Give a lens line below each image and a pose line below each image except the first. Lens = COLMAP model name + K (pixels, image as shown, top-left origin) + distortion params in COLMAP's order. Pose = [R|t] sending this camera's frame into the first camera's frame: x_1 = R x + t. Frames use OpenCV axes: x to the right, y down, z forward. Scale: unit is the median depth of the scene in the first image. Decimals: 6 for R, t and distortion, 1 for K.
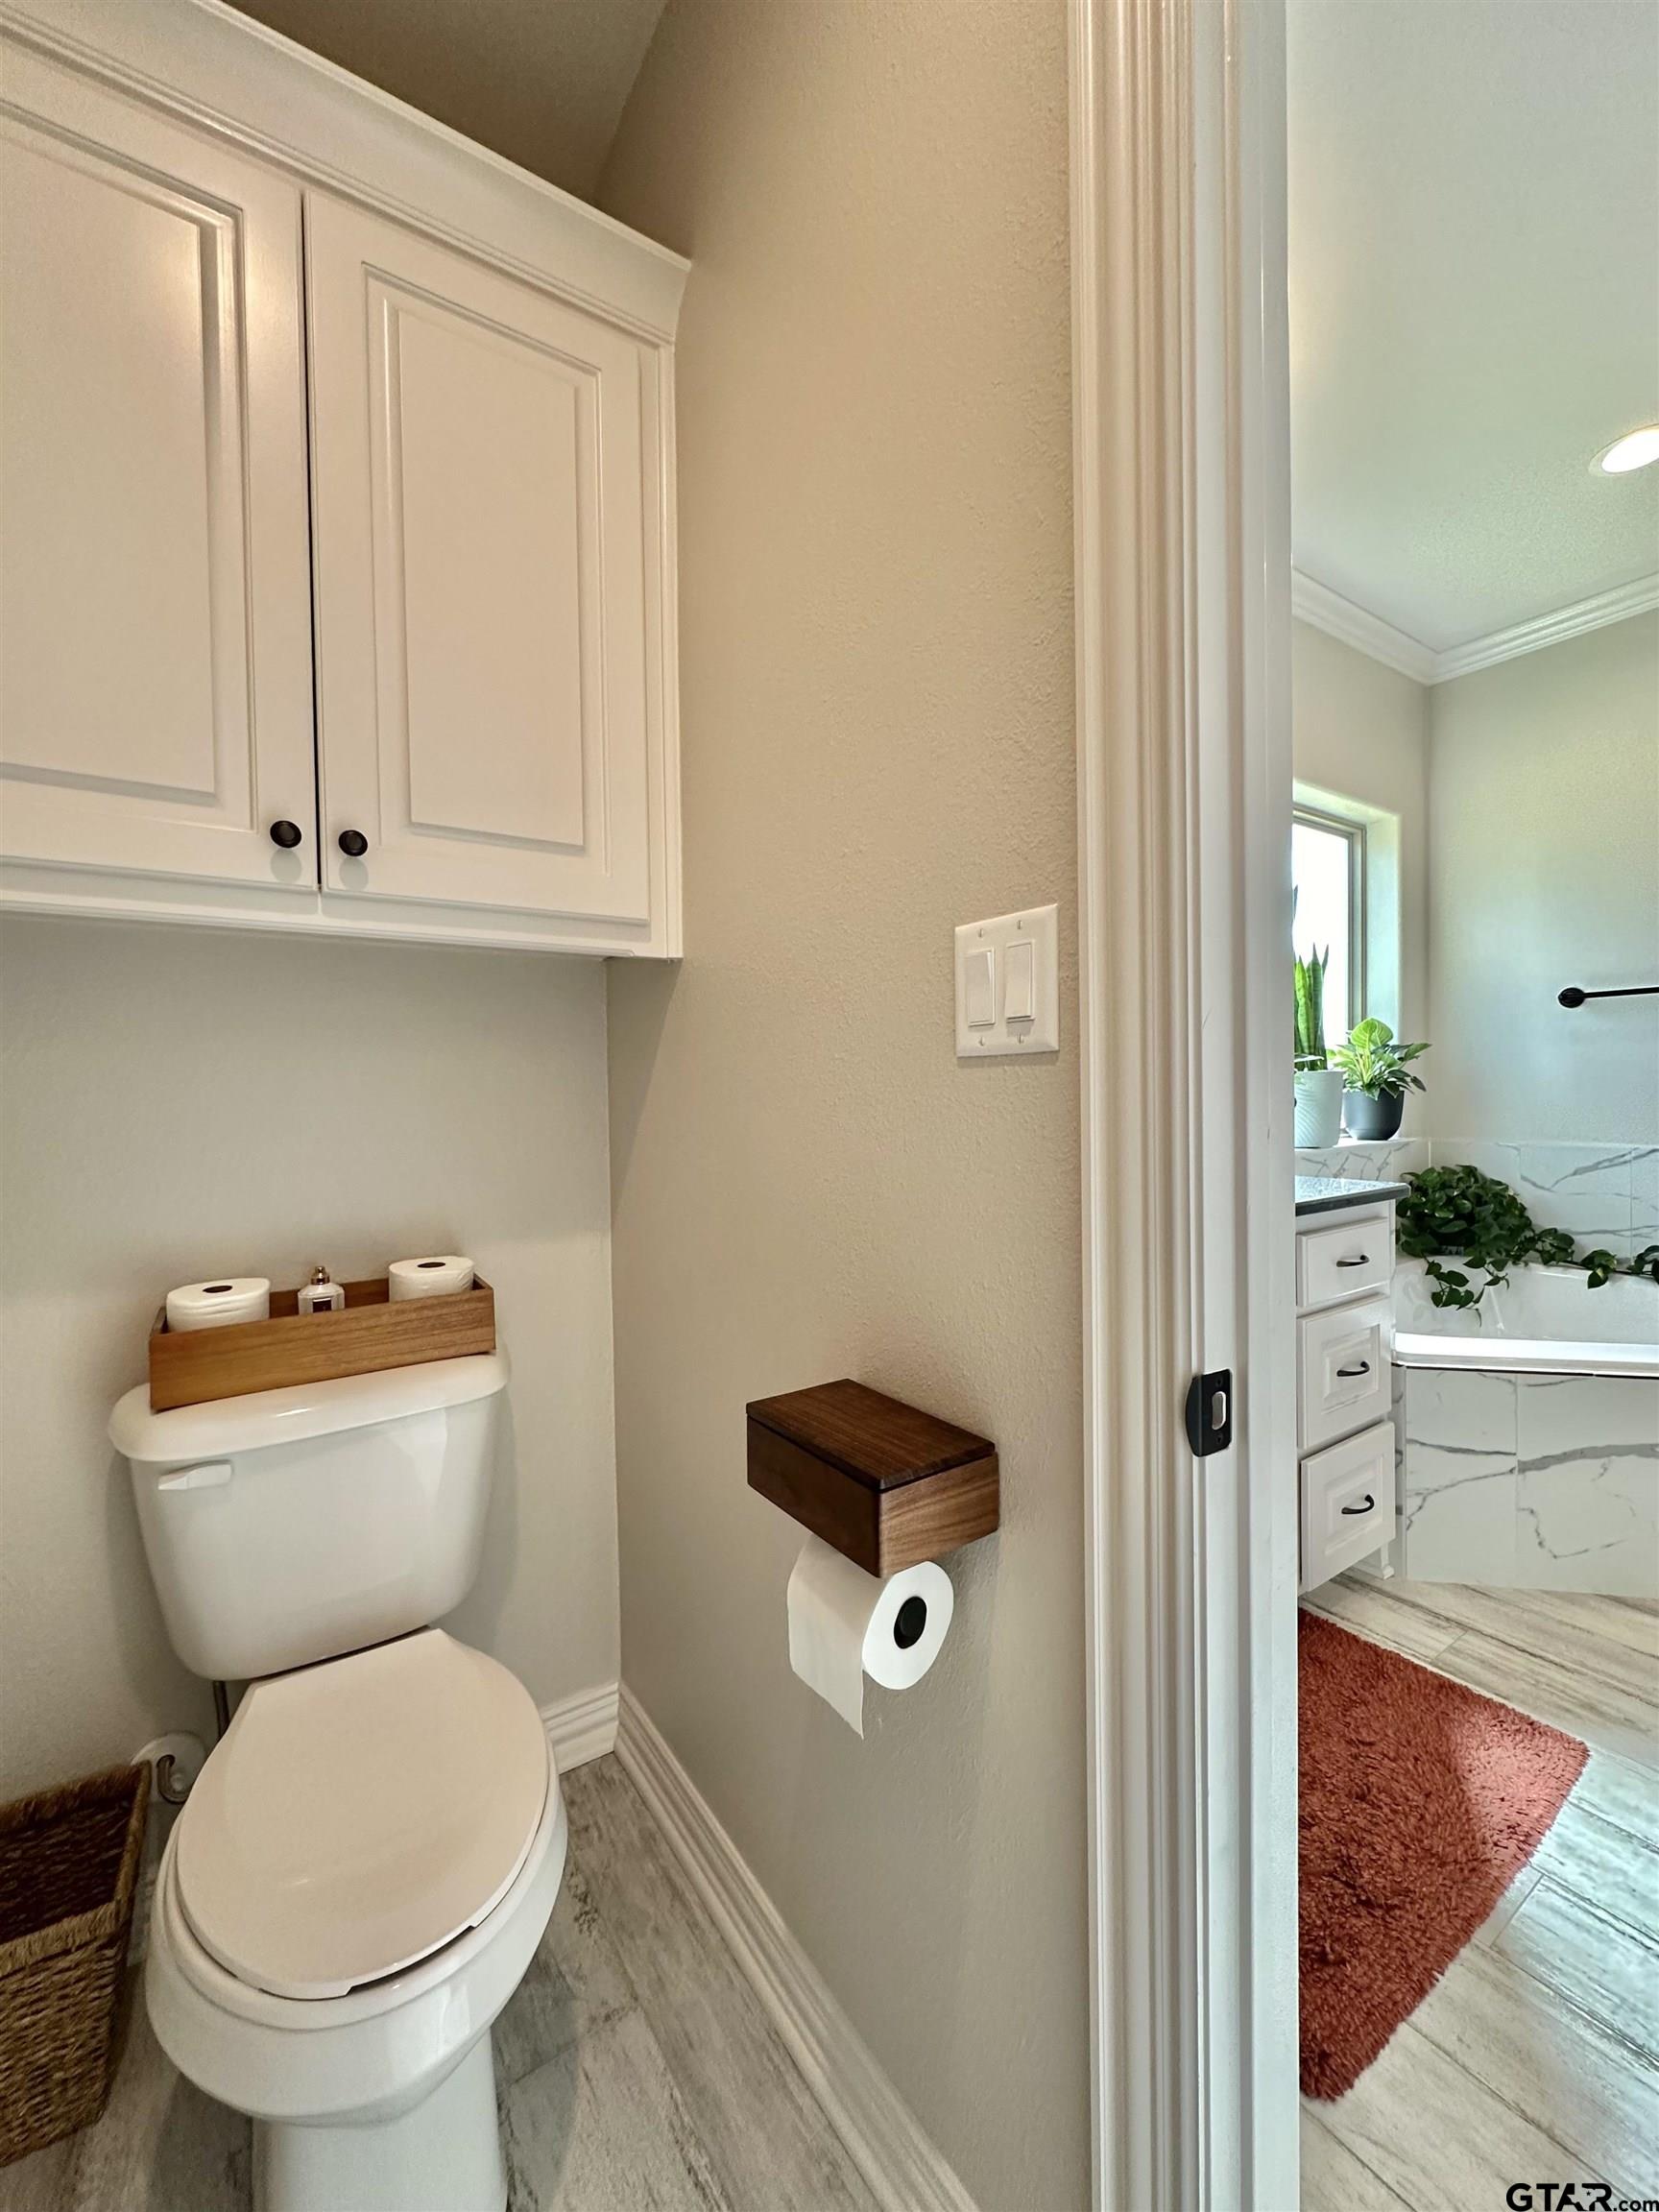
lens RADIAL K [[878.3, 0, 836.6], [0, 878.3, 1101.9], [0, 0, 1]] dist [-0.001627, 0.000060]
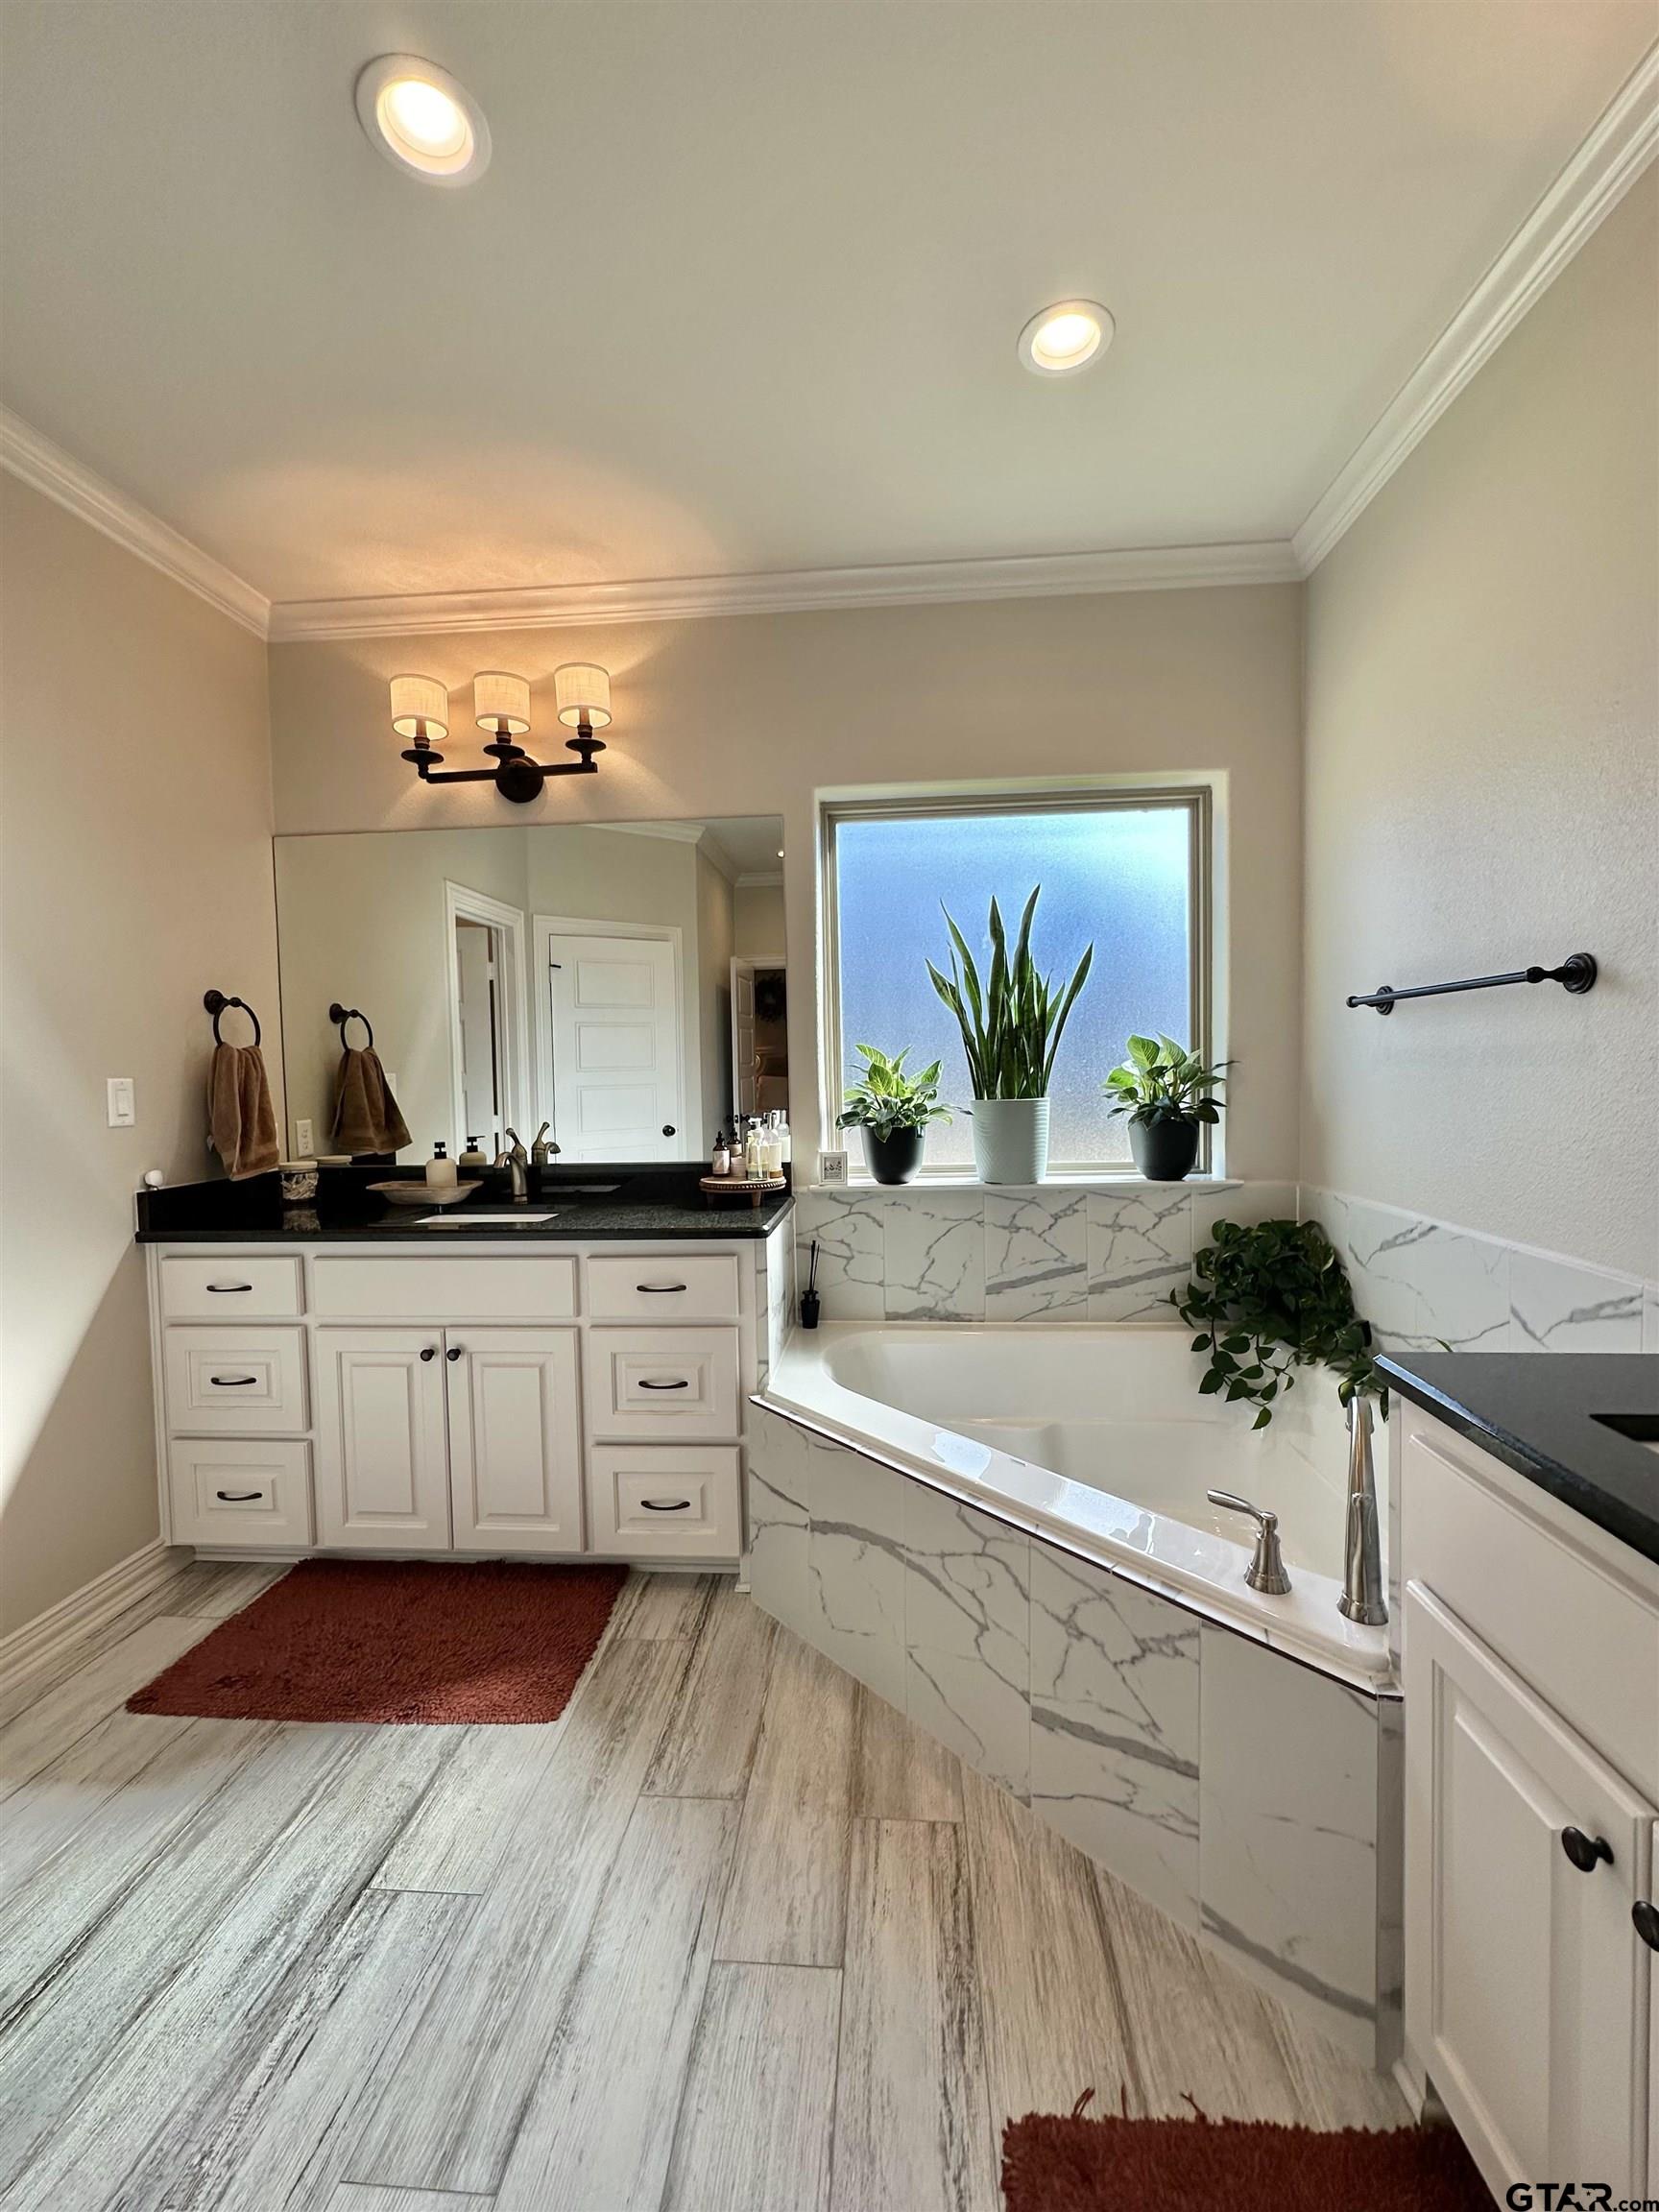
lens RADIAL K [[878.3, 0, 844.9], [0, 878.3, 1107.2], [0, 0, 1]] dist [-0.001627, 0.000060]
pose [[0.787157, 0.022486, -0.616342, 1.396514], [-0.000812, 0.999372, 0.035422, -0.085507], [0.616752, -0.027383, 0.786681, 0.261661]]
